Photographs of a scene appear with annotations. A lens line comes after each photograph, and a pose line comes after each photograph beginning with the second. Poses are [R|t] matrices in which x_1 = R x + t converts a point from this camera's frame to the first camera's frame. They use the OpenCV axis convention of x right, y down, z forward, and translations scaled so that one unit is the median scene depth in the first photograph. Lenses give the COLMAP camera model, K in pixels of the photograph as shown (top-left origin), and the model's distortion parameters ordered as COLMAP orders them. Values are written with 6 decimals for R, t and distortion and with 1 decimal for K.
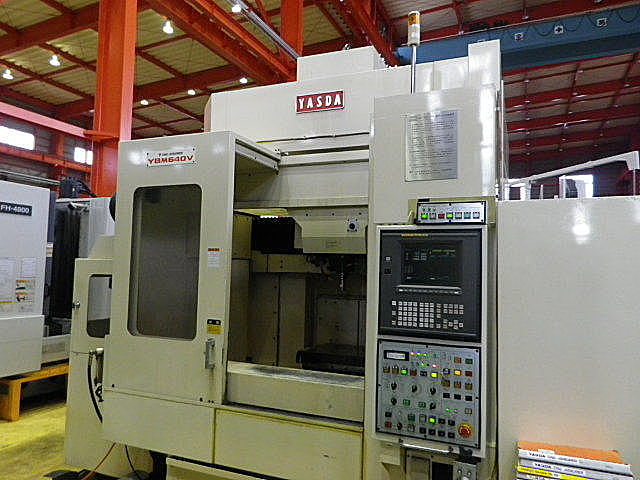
lens RADIAL K [[480.1, 0, 320.0], [0, 480.1, 240.0], [0, 0, 1]] dist [0.007906, 0.006853]
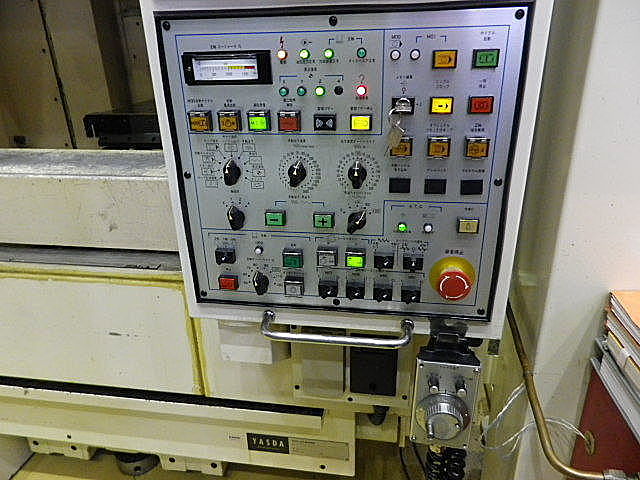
lens RADIAL K [[480.1, 0, 320.0], [0, 480.1, 240.0], [0, 0, 1]] dist [0.007906, 0.006853]
pose [[0.971625, -0.141030, 0.189881, 0.145621], [0.039916, 0.889048, 0.456071, 0.205779], [-0.233133, -0.435550, 0.869451, 0.707277]]
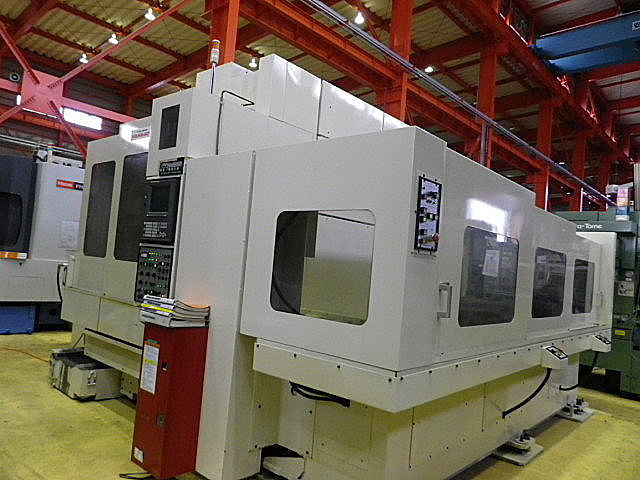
lens RADIAL K [[480.1, 0, 320.0], [0, 480.1, 240.0], [0, 0, 1]] dist [0.007906, 0.006853]
pose [[0.945719, 0.036460, -0.322933, 1.273474], [-0.039512, 0.999215, -0.002897, 0.171424], [0.322574, 0.015500, 0.946417, -0.374155]]
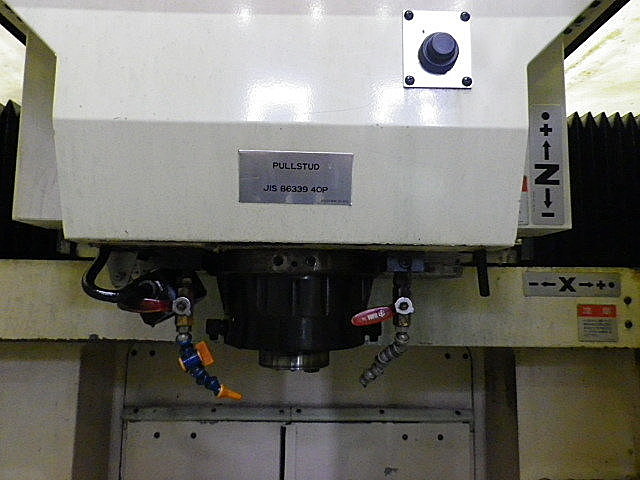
lens RADIAL K [[481.8, 0, 318.8], [0, 481.8, 241.3], [0, 0, 1]] dist [0.010269, 0.004212]
pose [[0.912482, 0.030673, 0.407966, -0.038875], [-0.015091, 0.999030, -0.041359, 0.053840], [-0.408839, 0.031582, 0.912060, 1.369311]]
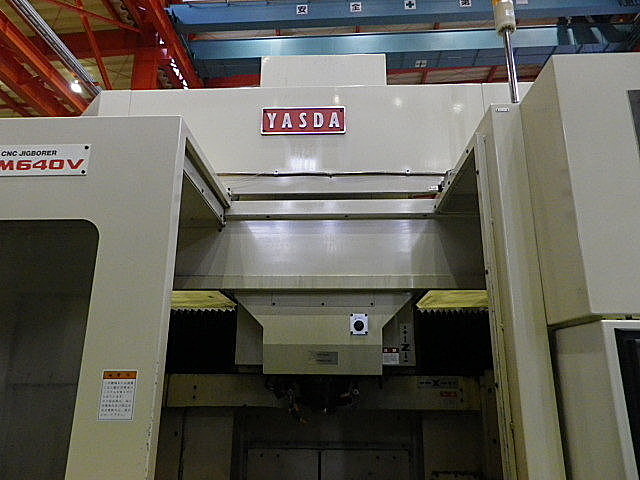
lens RADIAL K [[480.1, 0, 320.0], [0, 480.1, 240.0], [0, 0, 1]] dist [0.007906, 0.006853]
pose [[0.936815, 0.081496, 0.340200, -0.282869], [-0.006141, 0.976167, -0.216934, -0.005912], [-0.349771, 0.201138, 0.914988, 0.724991]]
